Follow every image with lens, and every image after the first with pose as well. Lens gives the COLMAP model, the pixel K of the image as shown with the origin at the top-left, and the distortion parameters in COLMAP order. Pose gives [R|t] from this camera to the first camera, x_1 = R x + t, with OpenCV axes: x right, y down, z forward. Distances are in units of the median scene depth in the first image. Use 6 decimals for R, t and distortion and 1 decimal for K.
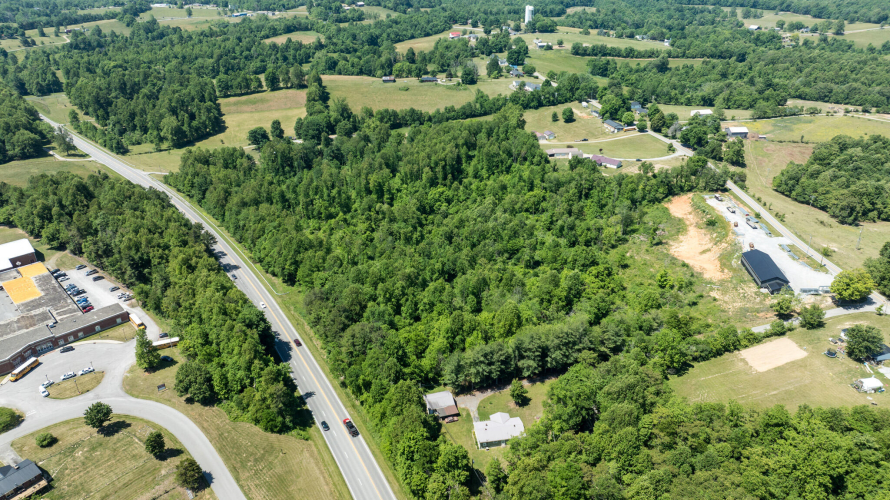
lens RADIAL K [[624.7, 0, 450.1], [0, 624.7, 245.7], [0, 0, 1]] dist [-0.047124, 0.053495]
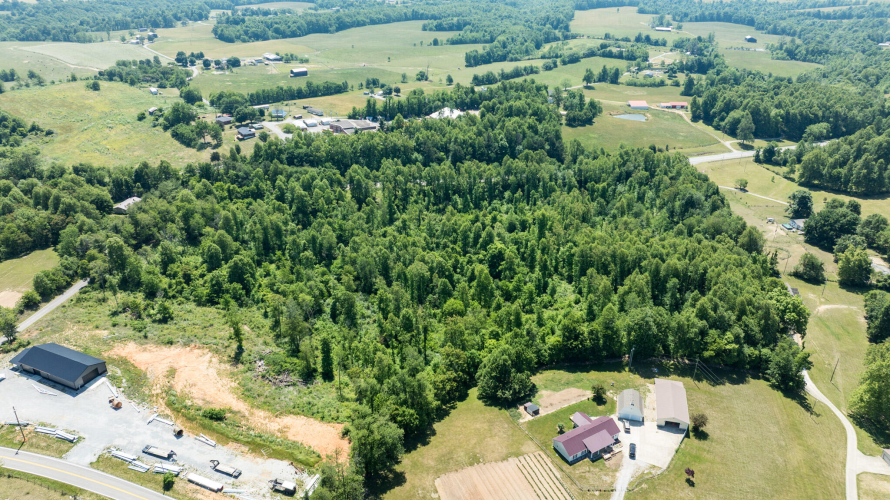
lens RADIAL K [[624.7, 0, 450.0], [0, 624.7, 246.0], [0, 0, 1]] dist [-0.047124, 0.053495]
pose [[-0.327905, 0.414050, -0.849141, 0.596973], [-0.431454, 0.733987, 0.524511, -0.420079], [0.840432, 0.538355, -0.062035, 0.877721]]
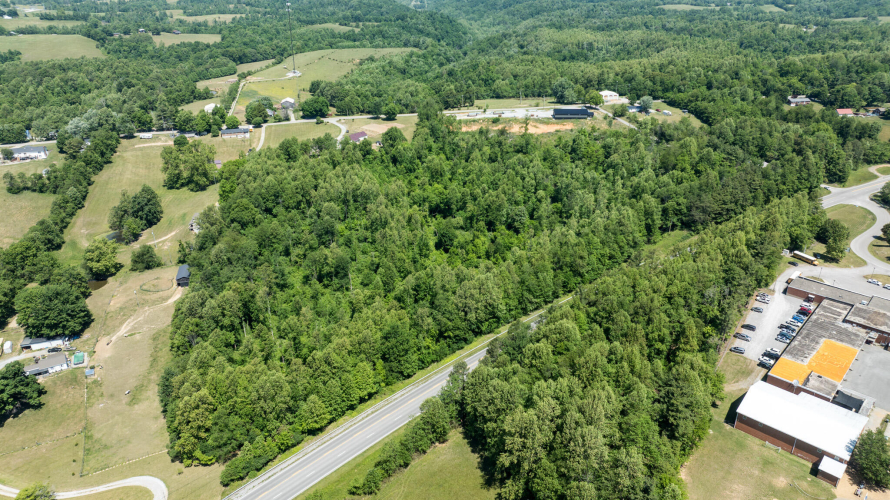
lens RADIAL K [[624.7, 0, 447.0], [0, 624.7, 252.0], [0, 0, 1]] dist [-0.047124, 0.053495]
pose [[-0.050883, -0.433326, 0.899800, -0.804821], [0.454519, 0.792206, 0.407214, -0.343633], [-0.889283, 0.429696, 0.156645, 0.777298]]
